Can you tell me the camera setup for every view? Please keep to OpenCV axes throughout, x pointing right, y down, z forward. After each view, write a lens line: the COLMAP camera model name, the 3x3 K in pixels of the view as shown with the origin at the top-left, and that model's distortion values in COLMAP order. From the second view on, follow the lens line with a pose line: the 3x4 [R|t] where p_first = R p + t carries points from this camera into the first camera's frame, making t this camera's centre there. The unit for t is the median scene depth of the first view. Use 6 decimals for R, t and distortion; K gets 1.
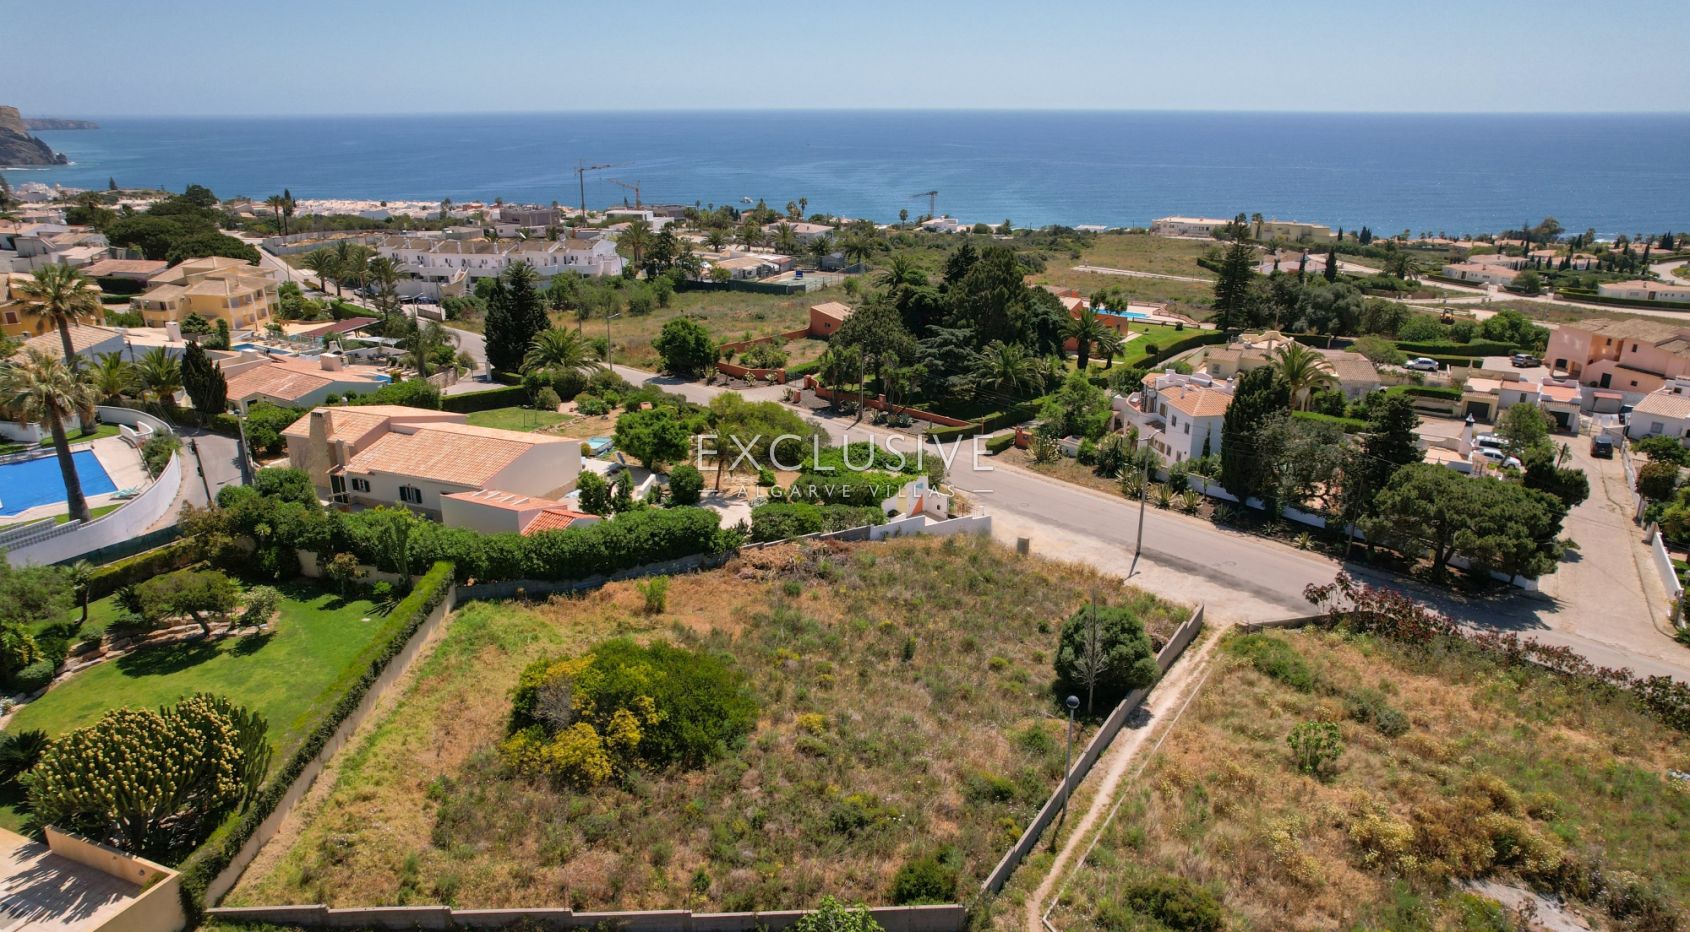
lens RADIAL K [[1089.0, 0, 849.0], [0, 1089.0, 466.0], [0, 0, 1]] dist [-0.060629, 0.049783]
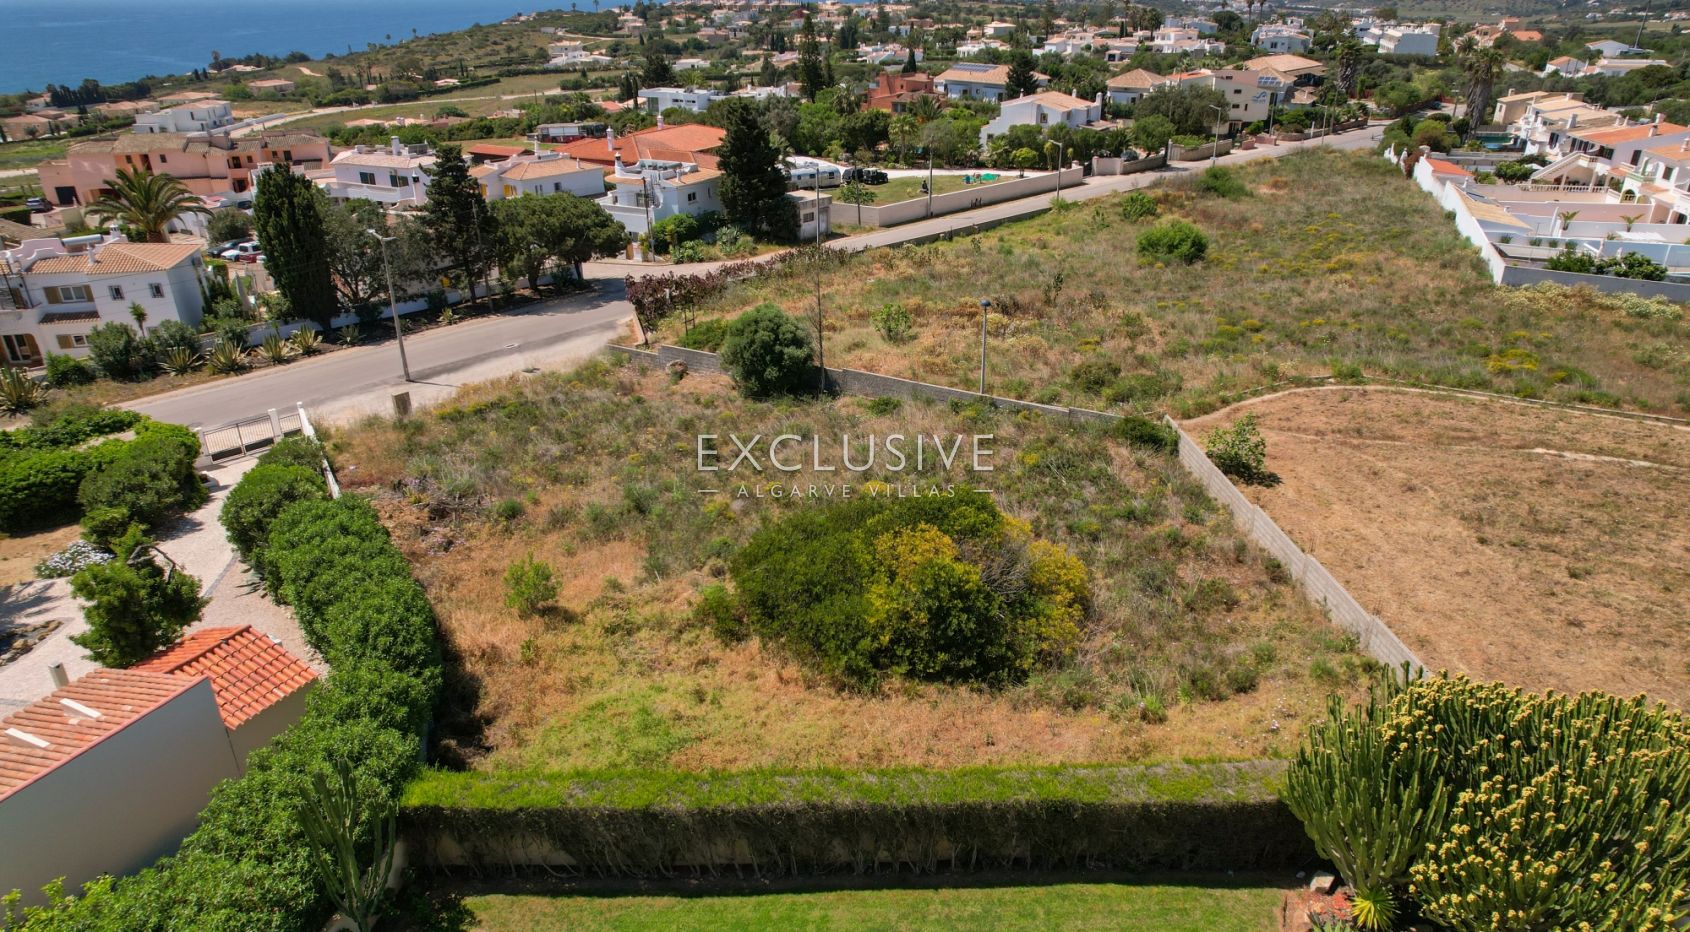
lens RADIAL K [[1067.9, 0, 838.1], [0, 1067.9, 486.1], [0, 0, 1]] dist [-0.068758, 0.060008]
pose [[-0.033753, -0.428071, 0.903115, -0.537303], [0.323927, 0.850165, 0.415080, -0.083888], [-0.945480, 0.306553, 0.109968, 0.630141]]
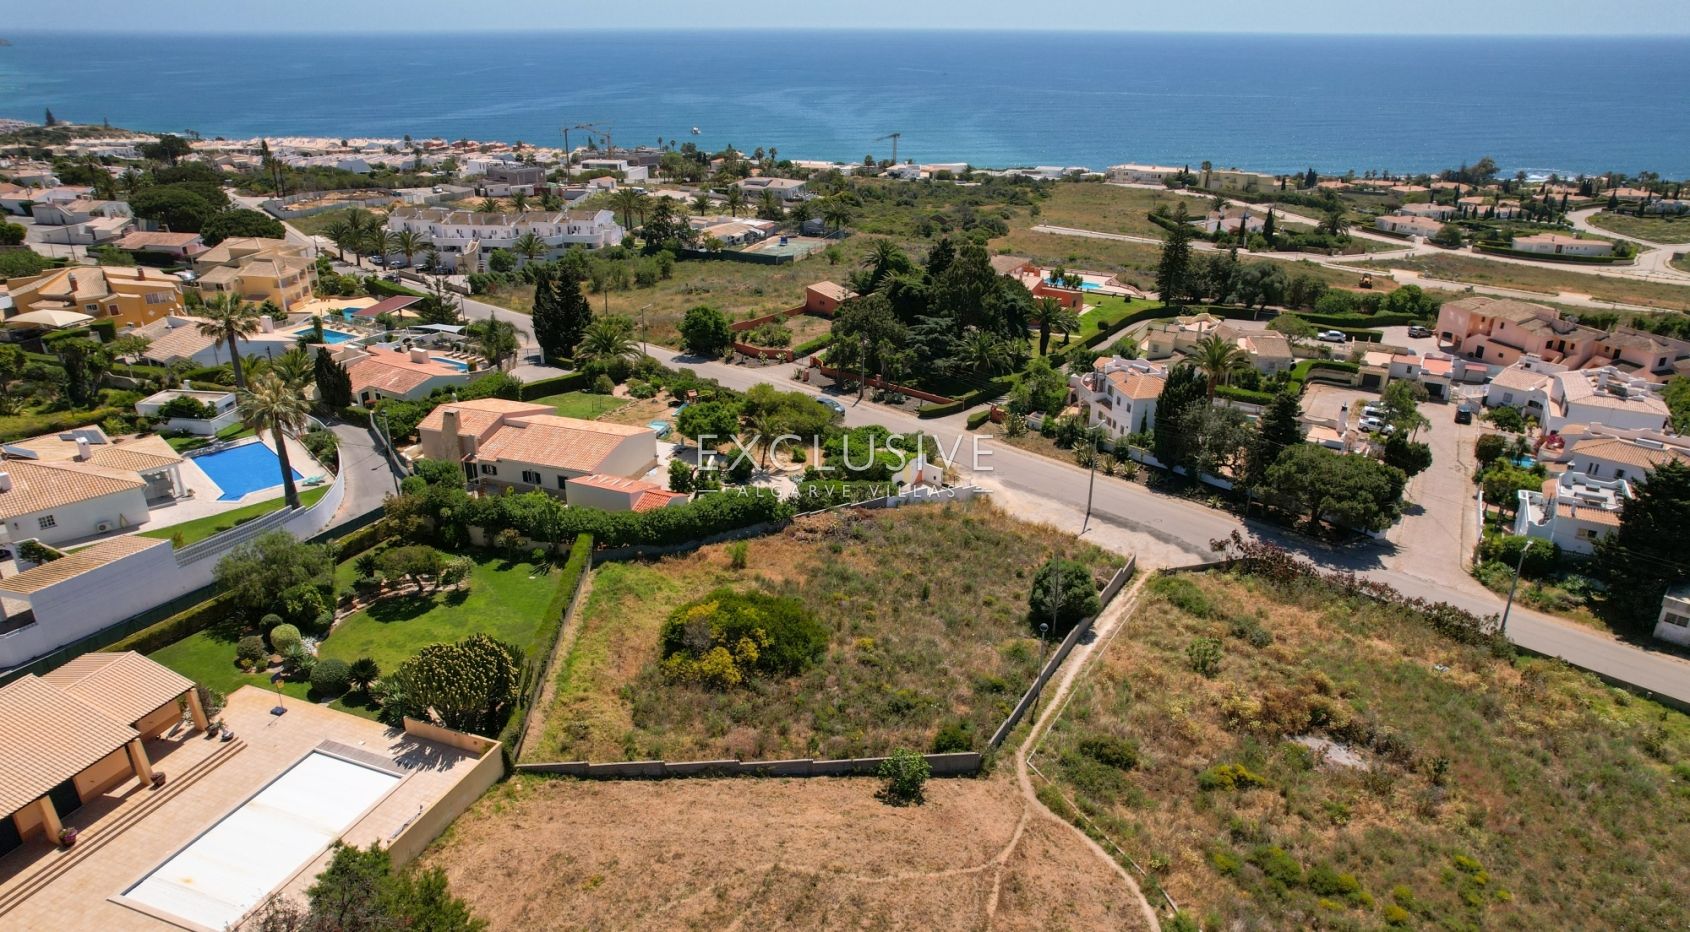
lens RADIAL K [[1089.0, 0, 843.6], [0, 1089.0, 475.9], [0, 0, 1]] dist [-0.060629, 0.049783]
pose [[0.999338, -0.012837, 0.034046, -0.075900], [0.010193, 0.996999, 0.076746, -0.070268], [-0.034929, -0.076348, 0.996469, -0.303441]]
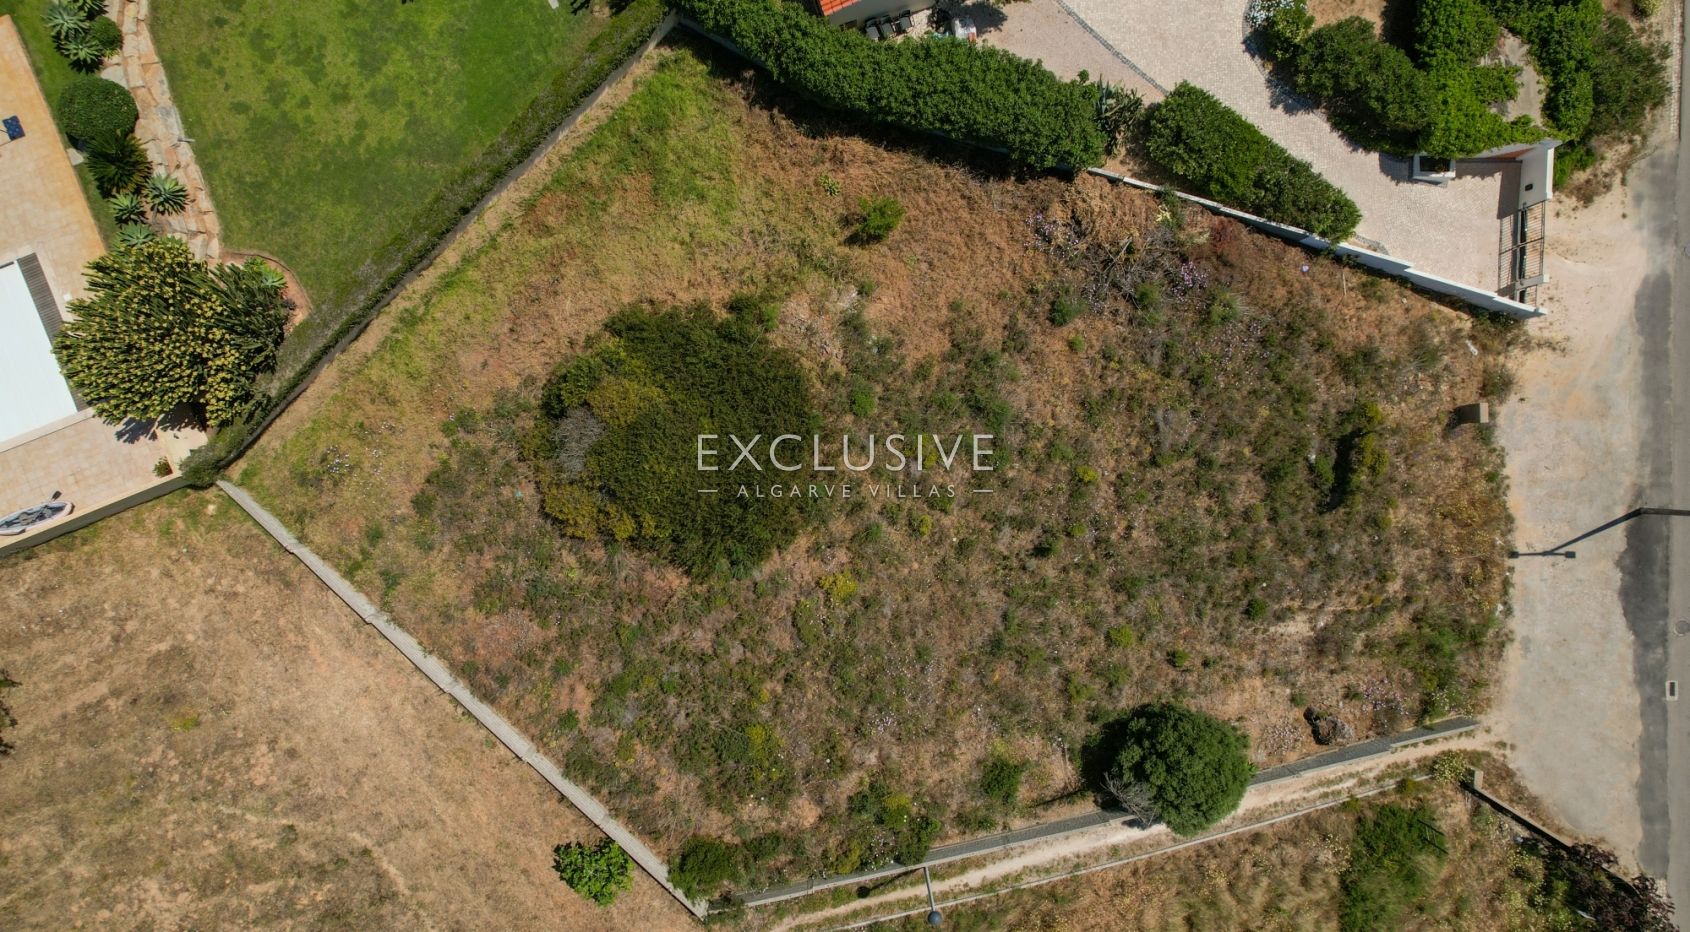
lens RADIAL K [[1067.9, 0, 839.1], [0, 1067.9, 479.6], [0, 0, 1]] dist [-0.068758, 0.060008]
pose [[0.704636, 0.709557, 0.004104, -0.066991], [-0.218132, 0.211107, 0.952813, -0.398001], [0.675208, -0.672282, 0.303531, 0.538233]]
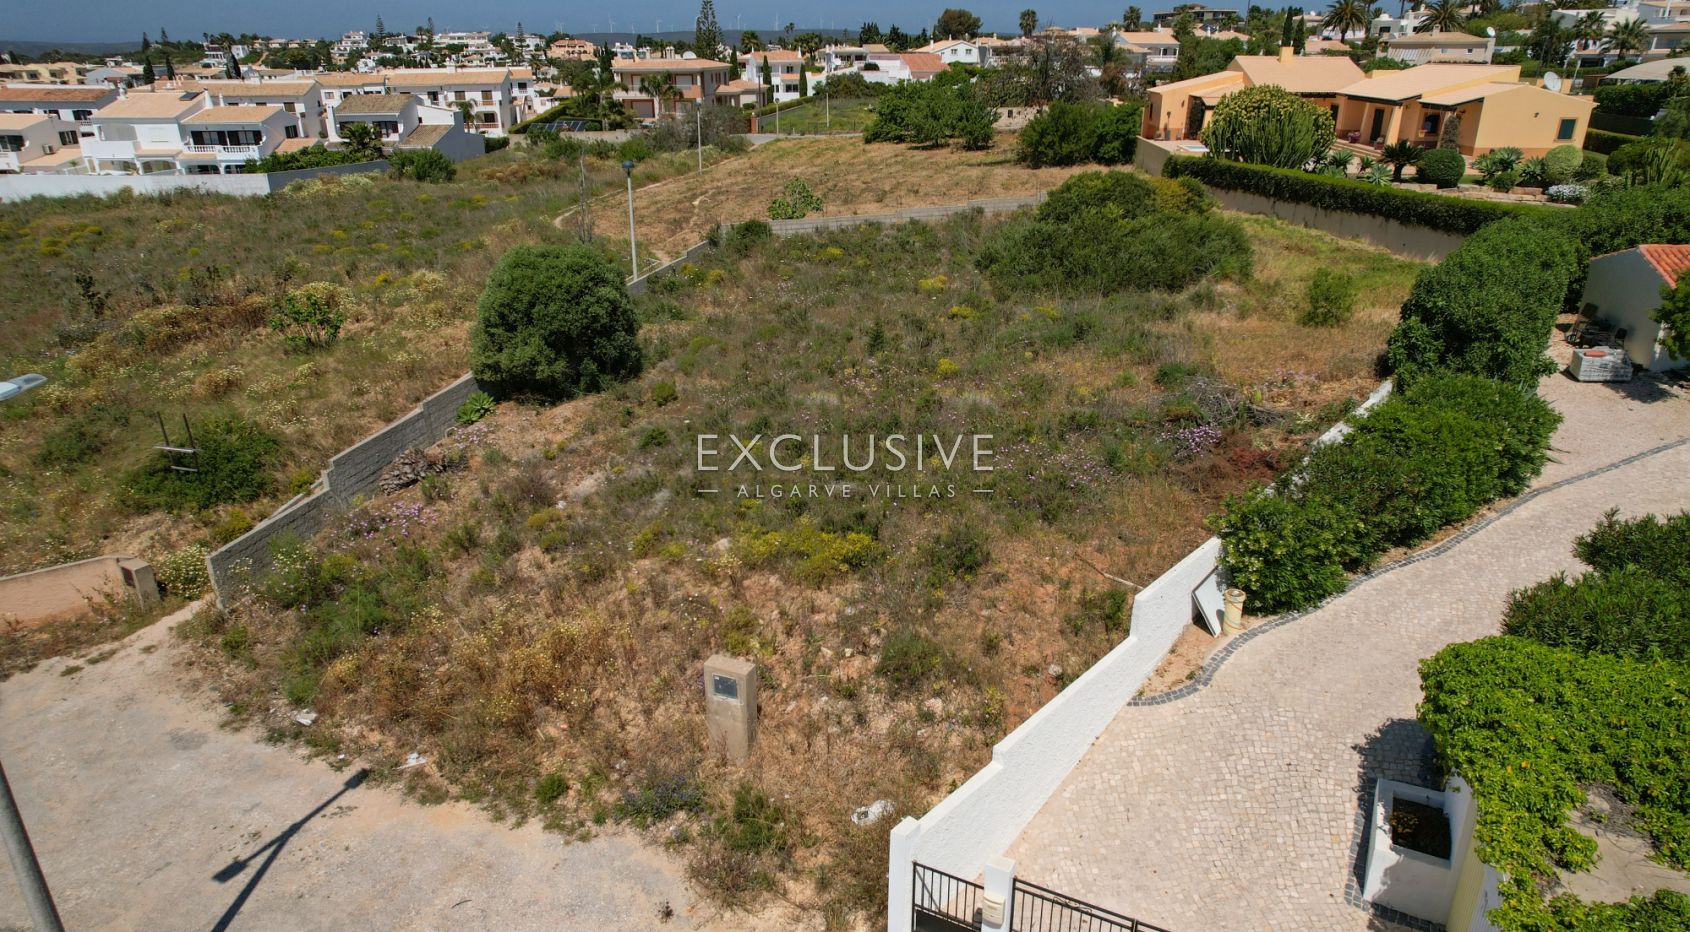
lens RADIAL K [[1067.9, 0, 849.8], [0, 1067.9, 480.3], [0, 0, 1]] dist [-0.068758, 0.060008]
pose [[-0.945957, 0.129054, -0.297508, 0.196814], [-0.098327, 0.760078, 0.642350, -0.119690], [0.309027, 0.636889, -0.706311, 1.121712]]
